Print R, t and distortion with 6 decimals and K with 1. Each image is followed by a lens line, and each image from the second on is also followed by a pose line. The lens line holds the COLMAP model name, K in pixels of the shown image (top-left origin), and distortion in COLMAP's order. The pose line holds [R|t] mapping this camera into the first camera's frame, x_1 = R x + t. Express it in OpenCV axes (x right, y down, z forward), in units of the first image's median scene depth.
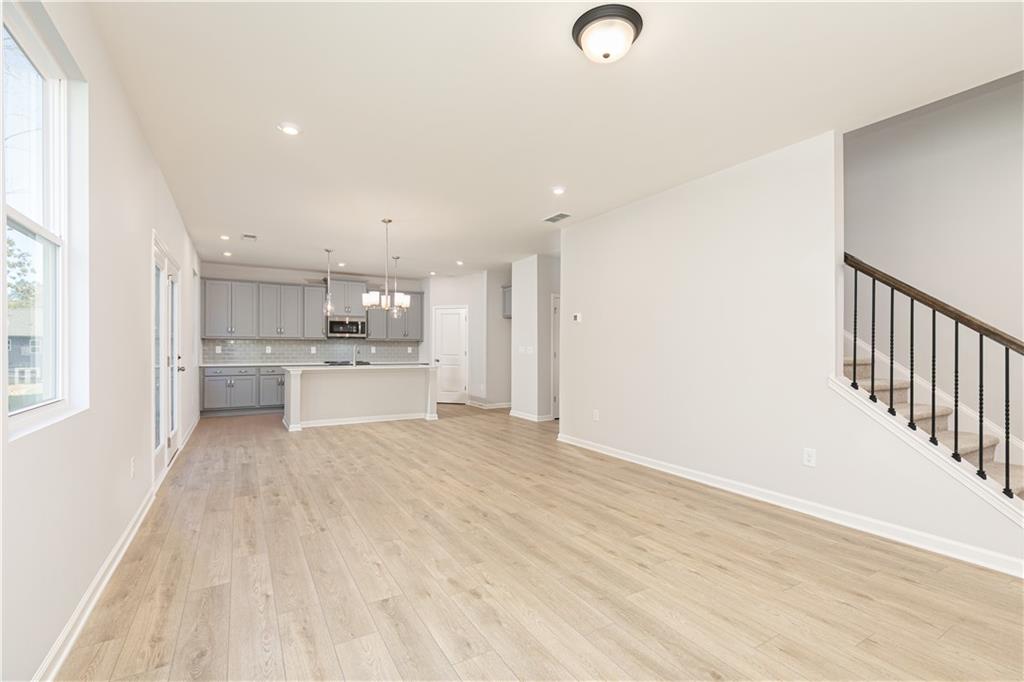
lens RADIAL K [[456.7, 0, 514.2], [0, 456.7, 349.3], [0, 0, 1]] dist [0.003307, -0.000093]
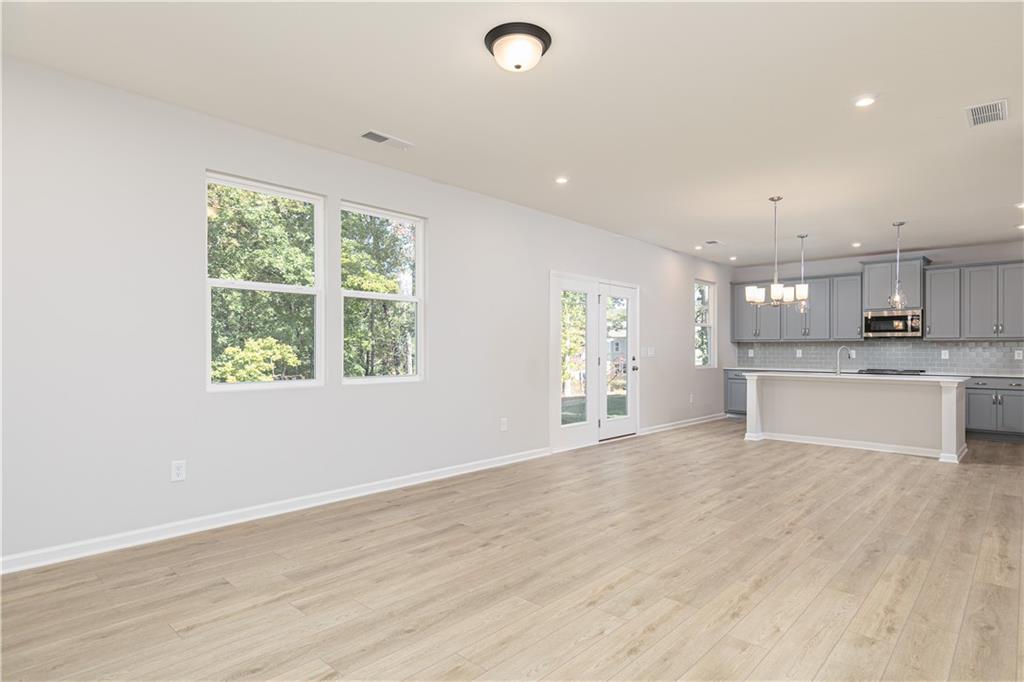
lens RADIAL K [[555.4, 0, 513.4], [0, 555.4, 352.2], [0, 0, 1]] dist [0.002409, 0.000676]
pose [[0.279570, -0.000649, -0.960125, 0.818540], [-0.002310, 0.999996, -0.001349, 0.002465], [0.960123, 0.002595, 0.279567, 0.373712]]
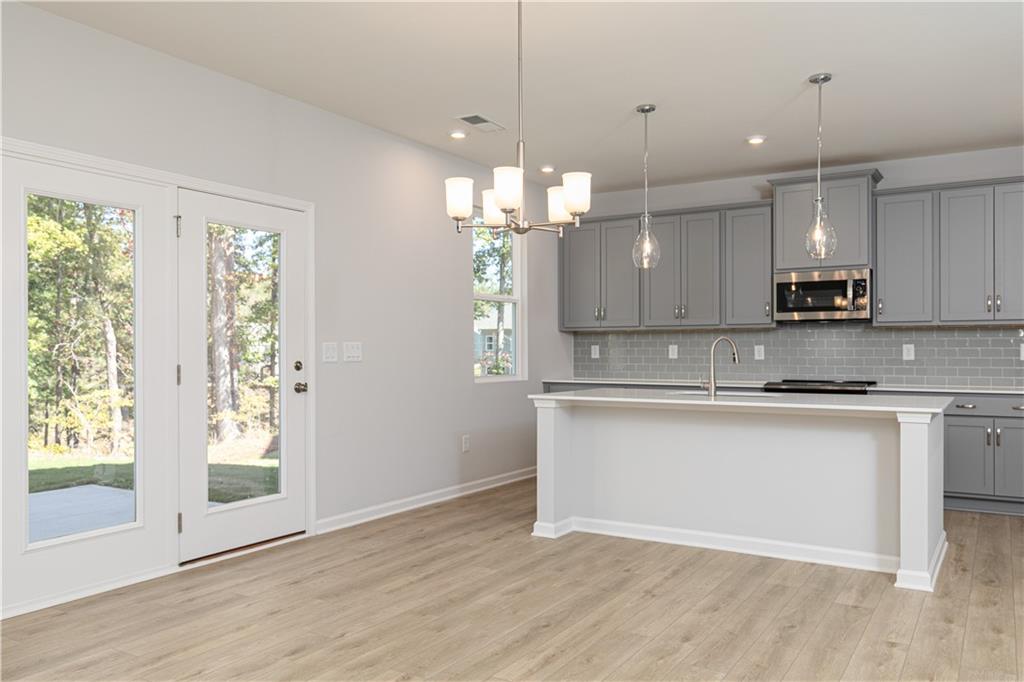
lens RADIAL K [[797.0, 0, 513.1], [0, 797.0, 354.0], [0, 0, 1]] dist [0.002512, -0.001985]
pose [[0.460199, 0.001802, -0.887814, 0.323394], [0.003650, 0.999986, 0.003921, -0.001340], [0.887808, -0.005045, 0.460186, 1.069548]]
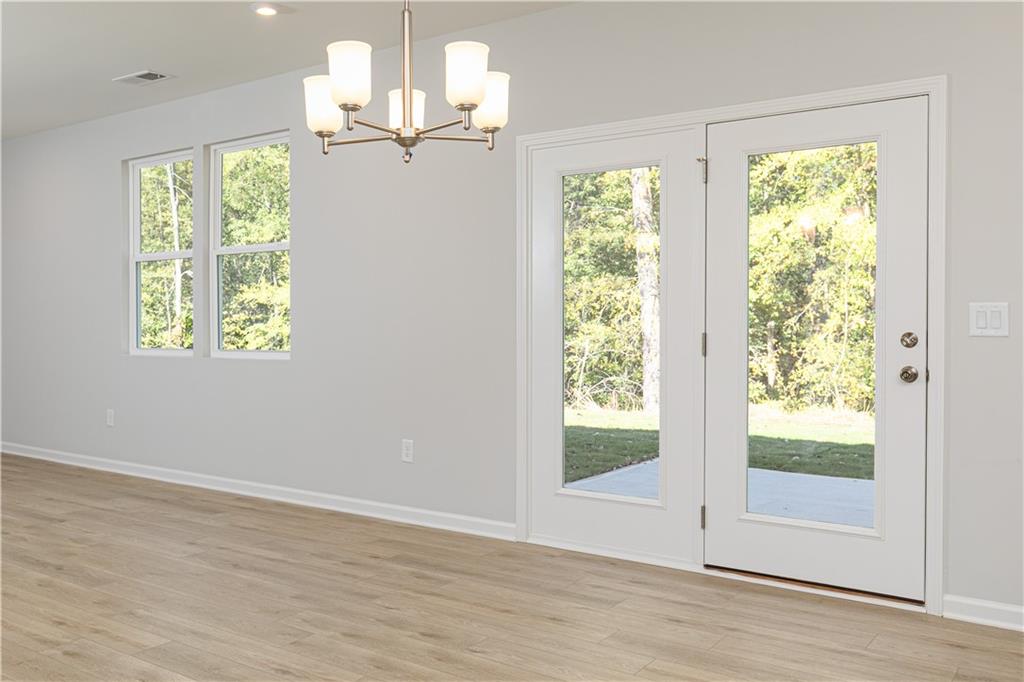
lens RADIAL K [[918.5, 0, 450.6], [0, 918.5, 330.5], [0, 0, 1]] dist [0.000891, -0.004331]
pose [[-0.930687, 0.005887, -0.365769, -0.198348], [0.000262, 0.999881, 0.015427, -0.003113], [0.365816, 0.014262, -0.930578, 2.078239]]
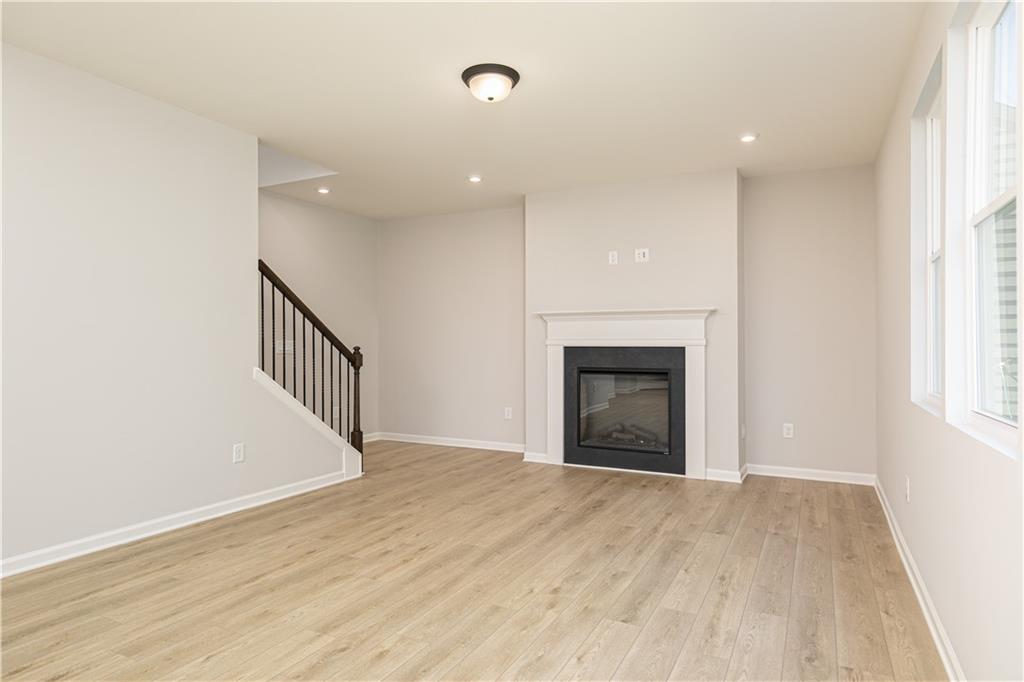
lens RADIAL K [[595.0, 0, 512.0], [0, 595.0, 341.0], [0, 0, 1]] dist [0.004235, 0.000573]
pose [[-0.526053, -0.000843, 0.850451, -0.663512], [-0.003583, 0.999993, -0.001225, -0.005998], [-0.850444, -0.003691, -0.526053, 1.026587]]
